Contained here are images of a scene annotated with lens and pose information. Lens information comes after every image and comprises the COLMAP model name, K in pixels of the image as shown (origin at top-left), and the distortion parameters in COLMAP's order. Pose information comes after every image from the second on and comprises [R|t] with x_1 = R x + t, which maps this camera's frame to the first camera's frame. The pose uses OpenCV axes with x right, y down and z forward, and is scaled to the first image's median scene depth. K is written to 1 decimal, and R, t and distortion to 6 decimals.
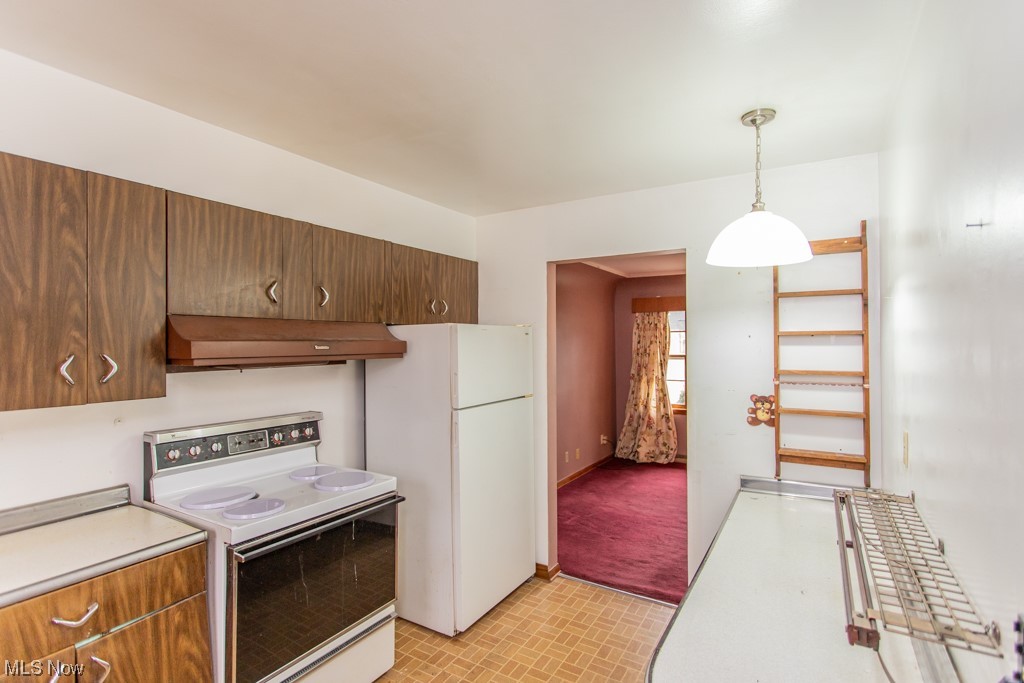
lens RADIAL K [[481.6, 0, 499.5], [0, 481.6, 341.2], [0, 0, 1]] dist [0.002846, 0.000900]
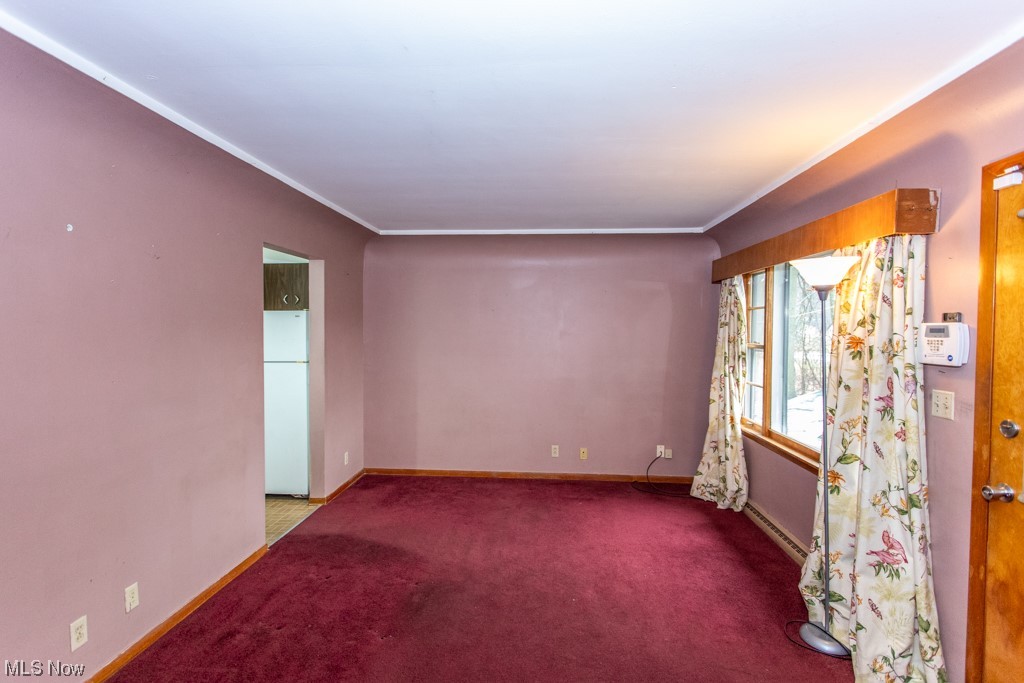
lens RADIAL K [[481.6, 0, 499.5], [0, 481.6, 341.2], [0, 0, 1]] dist [0.002846, 0.000900]
pose [[0.482283, 0.032739, -0.875403, 2.194581], [0.000999, 0.999280, 0.037922, 0.004527], [0.876015, -0.019164, 0.481903, 1.221071]]
